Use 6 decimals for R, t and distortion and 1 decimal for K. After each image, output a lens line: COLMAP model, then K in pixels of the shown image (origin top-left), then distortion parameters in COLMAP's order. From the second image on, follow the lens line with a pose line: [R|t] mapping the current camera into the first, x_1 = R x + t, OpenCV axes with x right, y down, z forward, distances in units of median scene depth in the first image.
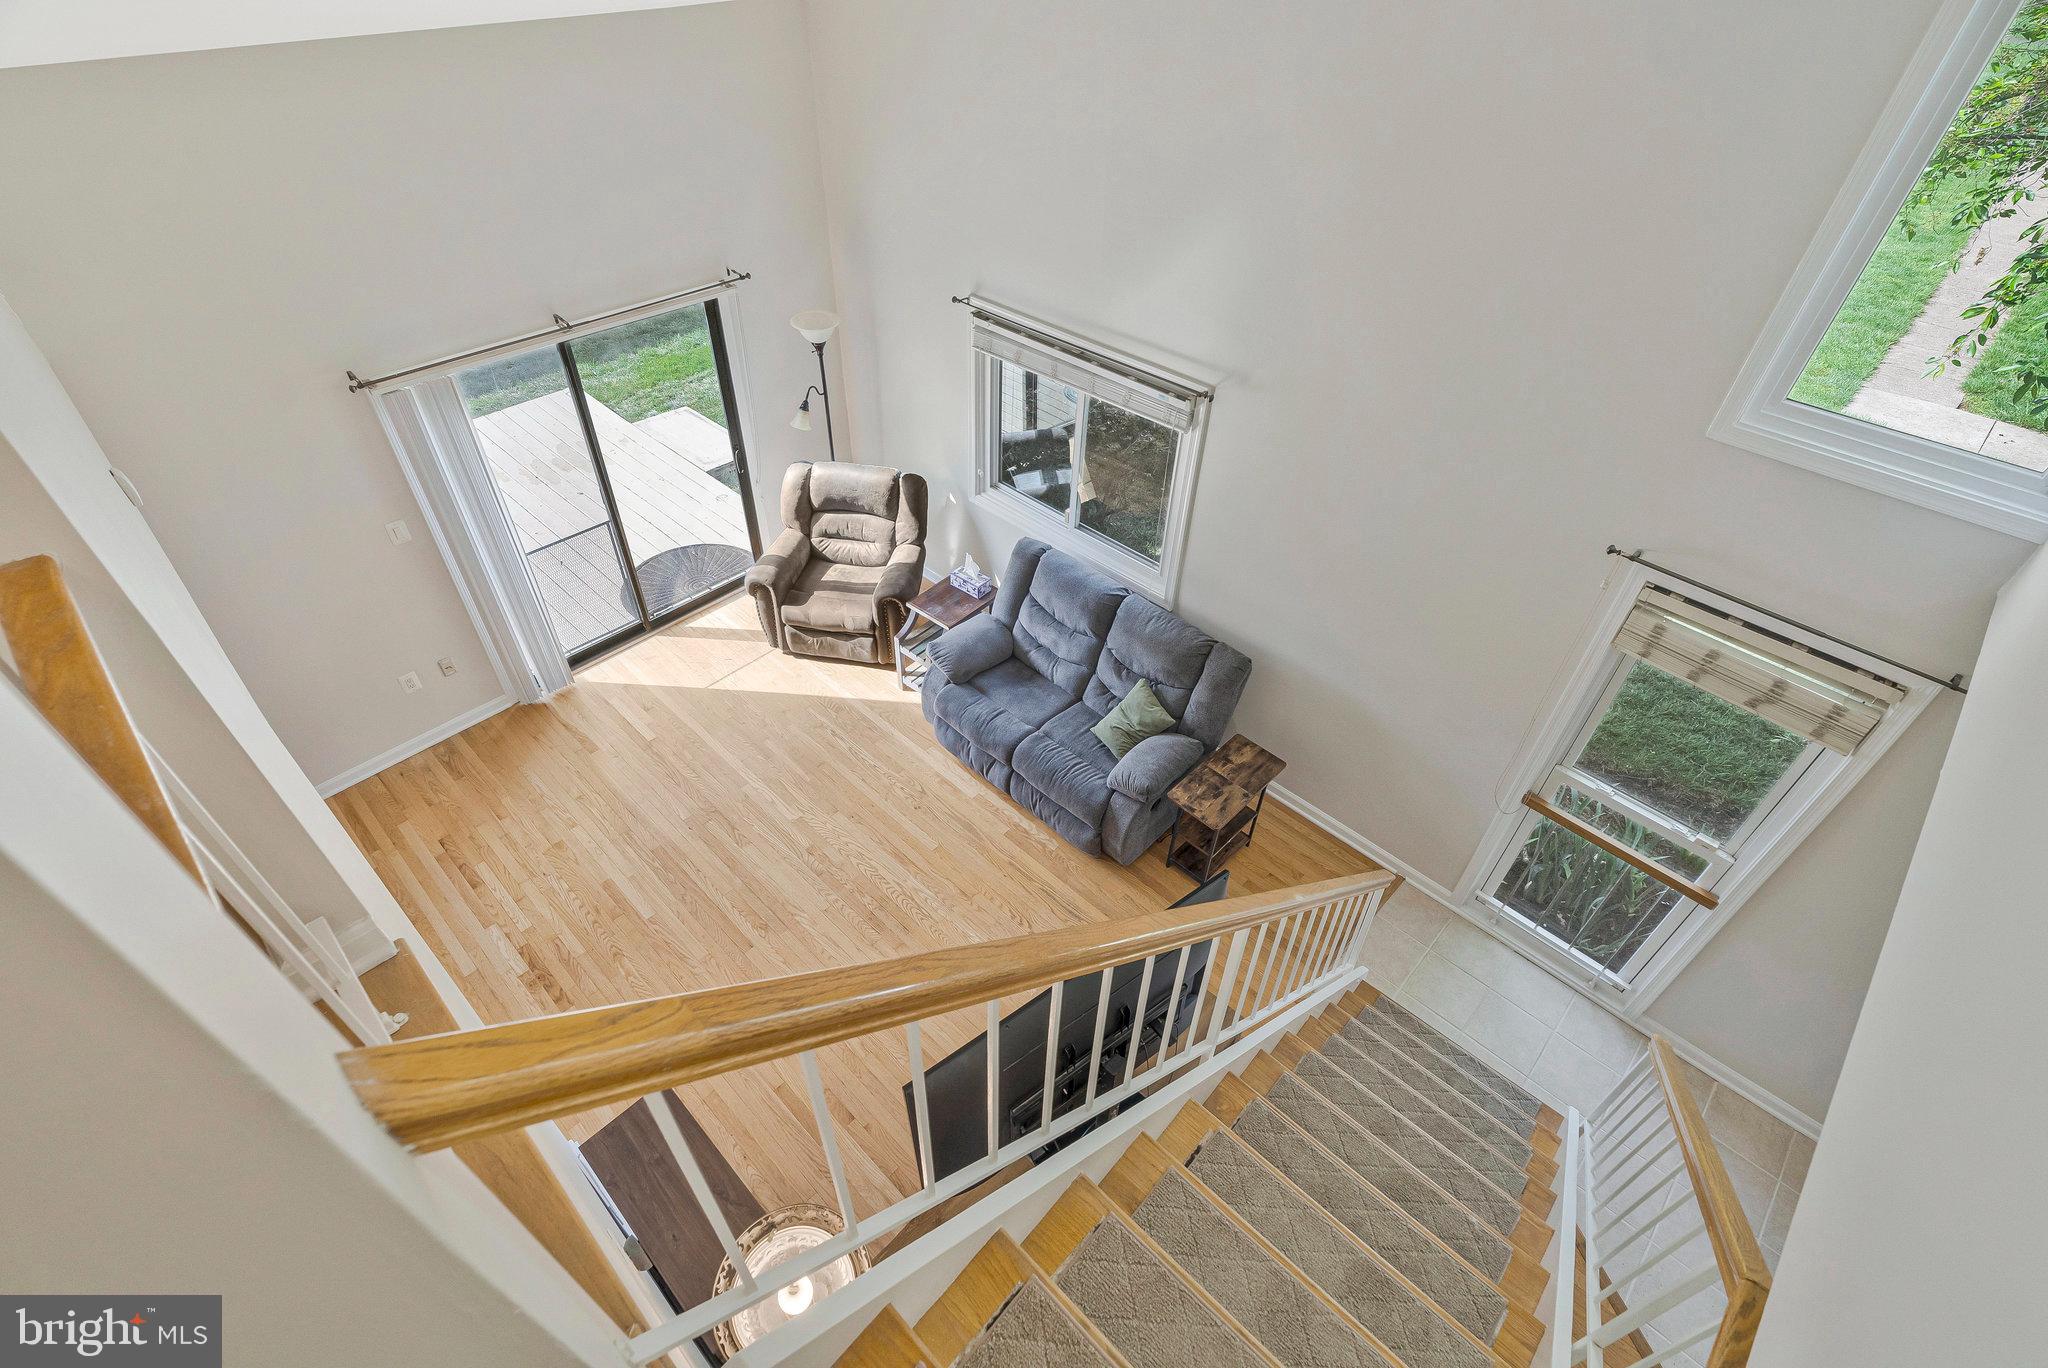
lens RADIAL K [[943.7, 0, 1020.8], [0, 943.7, 671.5], [0, 0, 1]] dist [-0.010885, 0.006323]
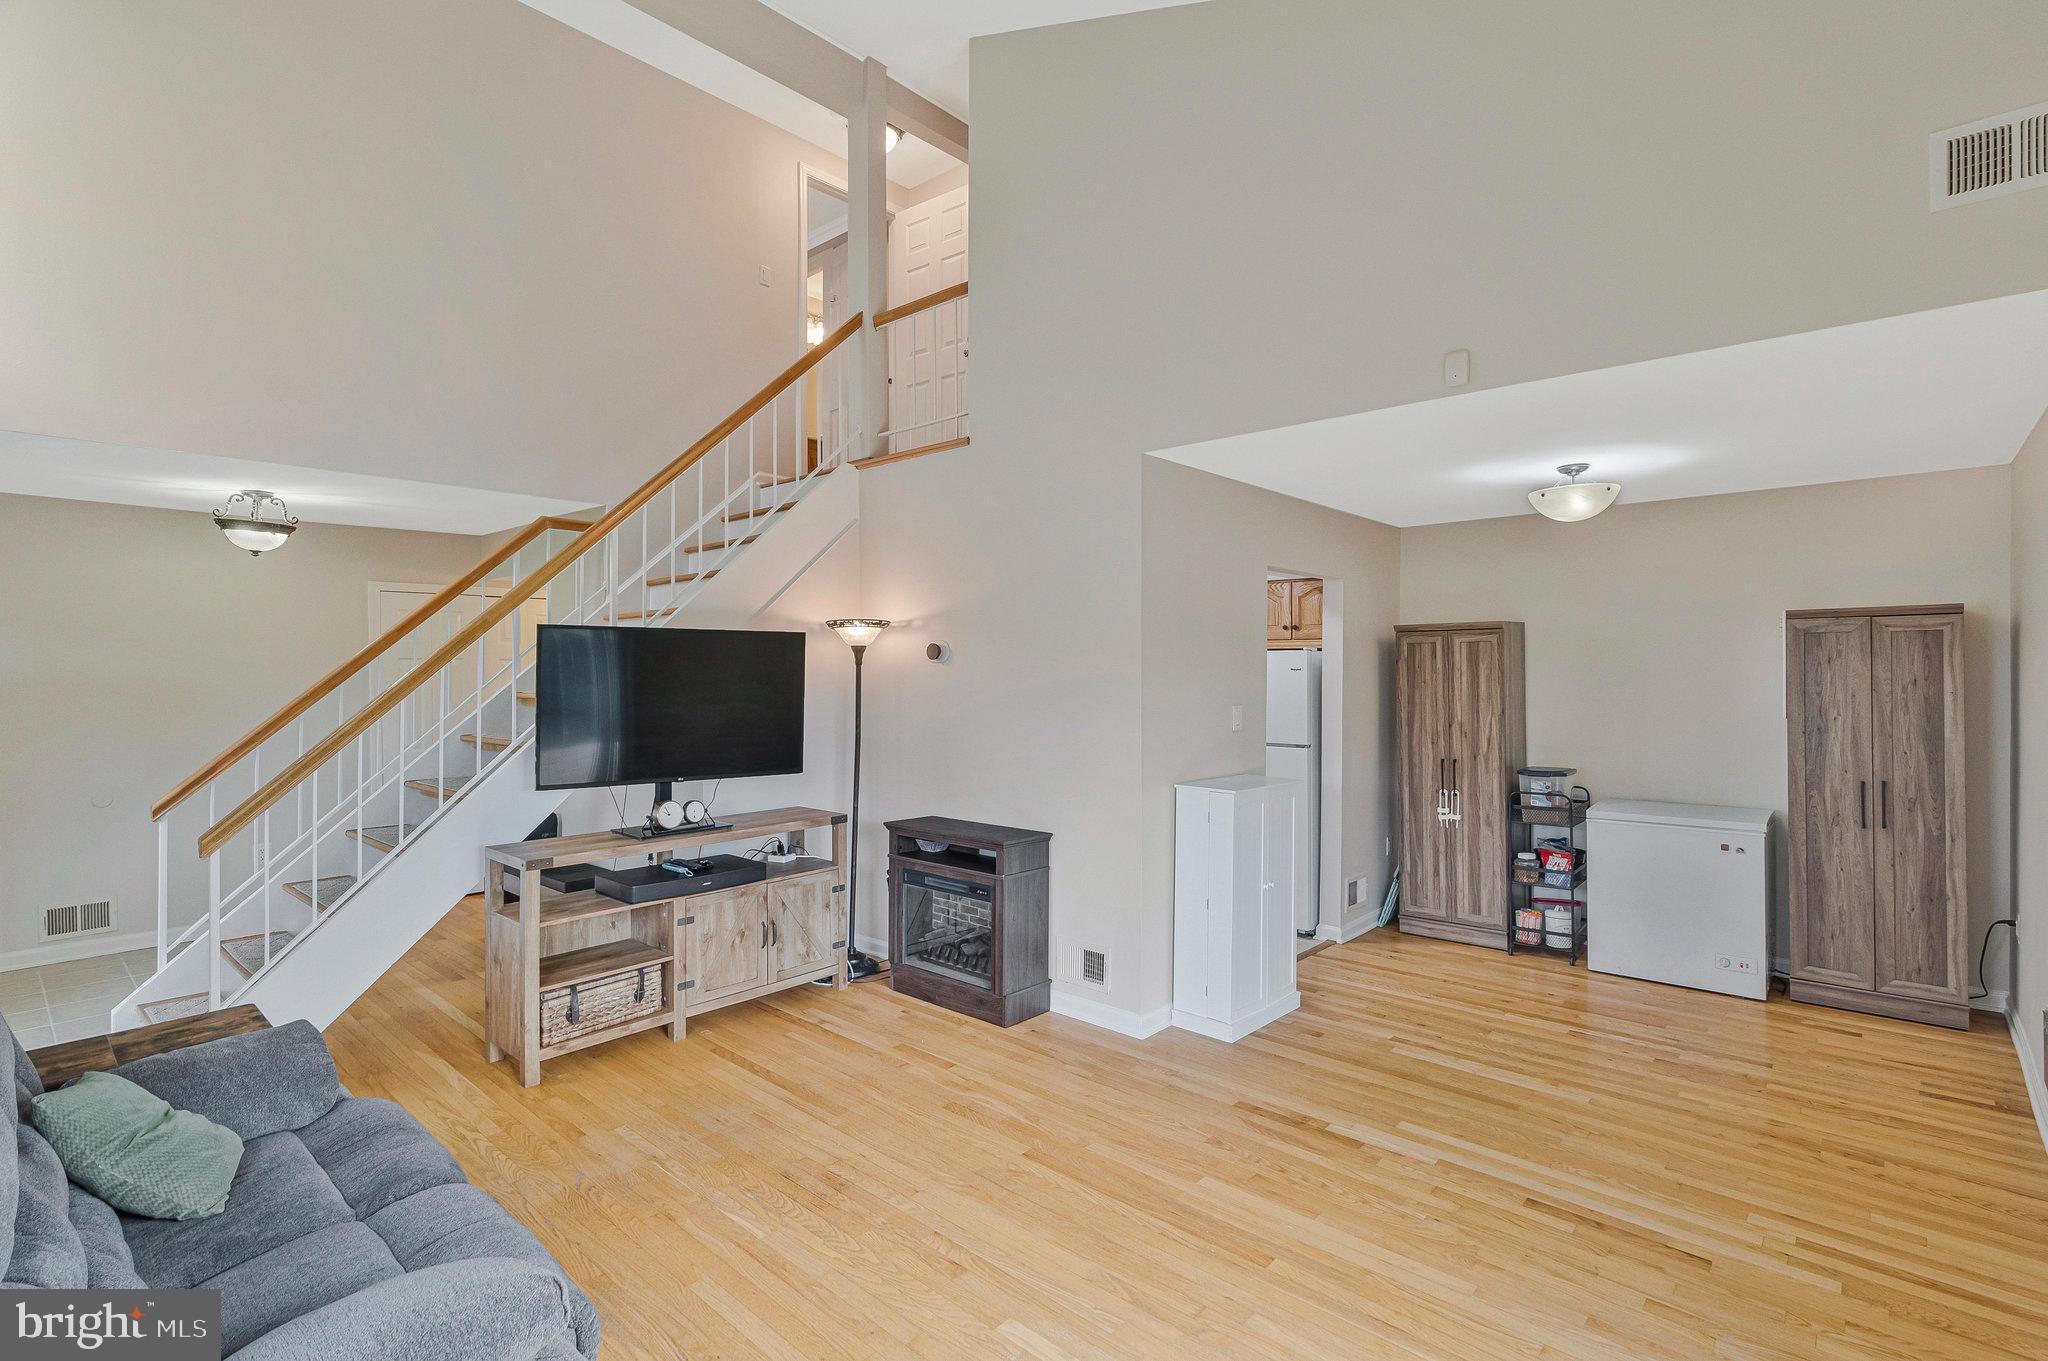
lens RADIAL K [[943.7, 0, 1033.6], [0, 943.7, 667.2], [0, 0, 1]] dist [-0.010885, 0.006323]
pose [[-0.999268, -0.027349, -0.026738, -0.206906], [-0.038220, 0.740846, 0.670587, -0.318116], [0.001469, 0.671118, -0.741349, 0.987720]]
